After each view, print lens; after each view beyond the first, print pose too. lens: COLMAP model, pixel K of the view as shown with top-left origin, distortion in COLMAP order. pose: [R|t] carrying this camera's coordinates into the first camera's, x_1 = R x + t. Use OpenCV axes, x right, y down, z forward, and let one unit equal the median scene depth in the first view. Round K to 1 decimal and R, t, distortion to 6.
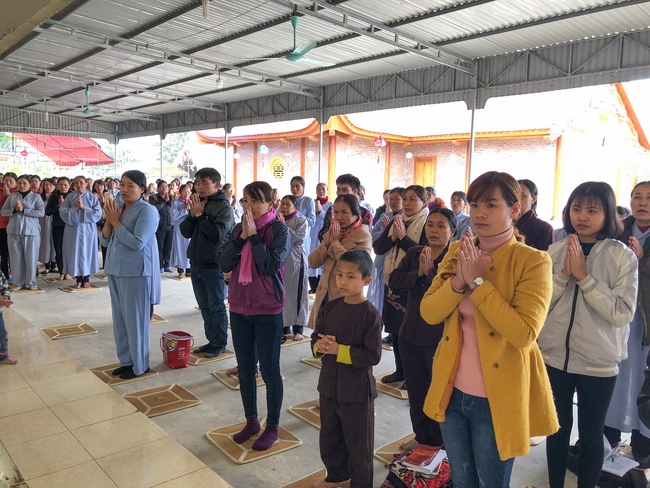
lens RADIAL K [[536.1, 0, 326.5], [0, 536.1, 241.7], [0, 0, 1]] dist [0.015393, -0.008747]
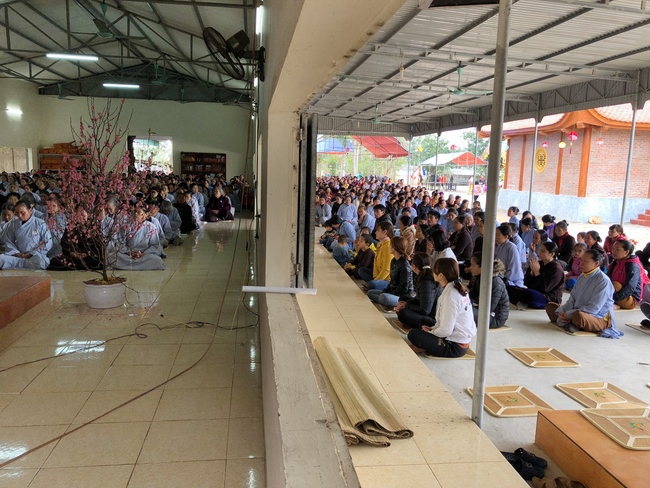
lens RADIAL K [[536.1, 0, 326.5], [0, 536.1, 241.7], [0, 0, 1]] dist [0.015393, -0.008747]
pose [[0.831538, 0.076478, -0.550178, 0.233731], [-0.066143, 0.997062, 0.038628, 0.034053], [0.551515, 0.004270, 0.834154, -0.258180]]
